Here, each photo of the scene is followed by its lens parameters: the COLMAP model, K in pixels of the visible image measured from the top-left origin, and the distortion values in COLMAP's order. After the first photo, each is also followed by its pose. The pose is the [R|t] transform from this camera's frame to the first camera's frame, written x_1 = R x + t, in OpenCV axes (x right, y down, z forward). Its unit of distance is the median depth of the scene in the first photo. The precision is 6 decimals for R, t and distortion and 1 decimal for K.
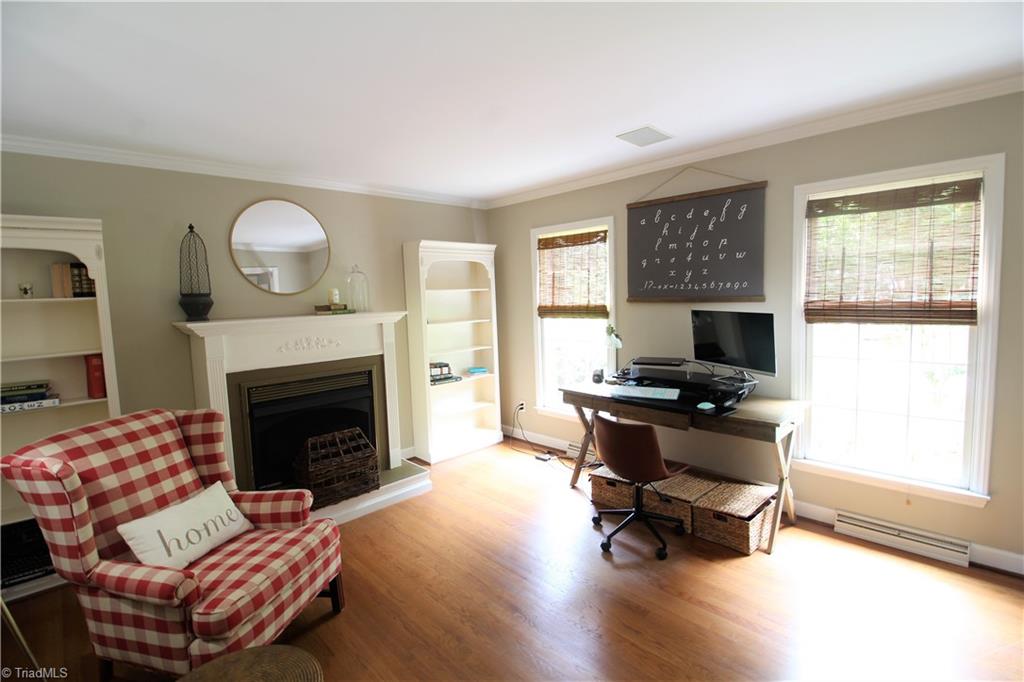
lens RADIAL K [[477.2, 0, 513.1], [0, 477.2, 340.1], [0, 0, 1]] dist [-0.009493, -0.003088]
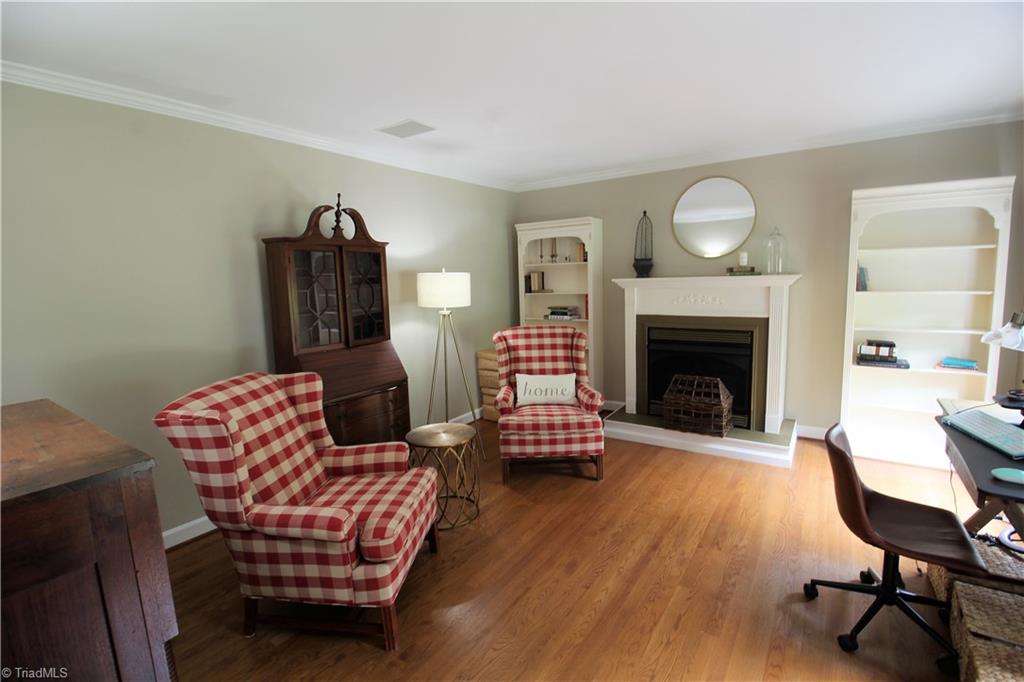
lens RADIAL K [[477.2, 0, 512.5], [0, 477.2, 337.8], [0, 0, 1]] dist [-0.009493, -0.003088]
pose [[0.187569, 0.156356, -0.969727, 0.675282], [-0.069027, 0.986907, 0.145774, -0.041435], [0.979823, 0.039595, 0.195906, 0.312994]]
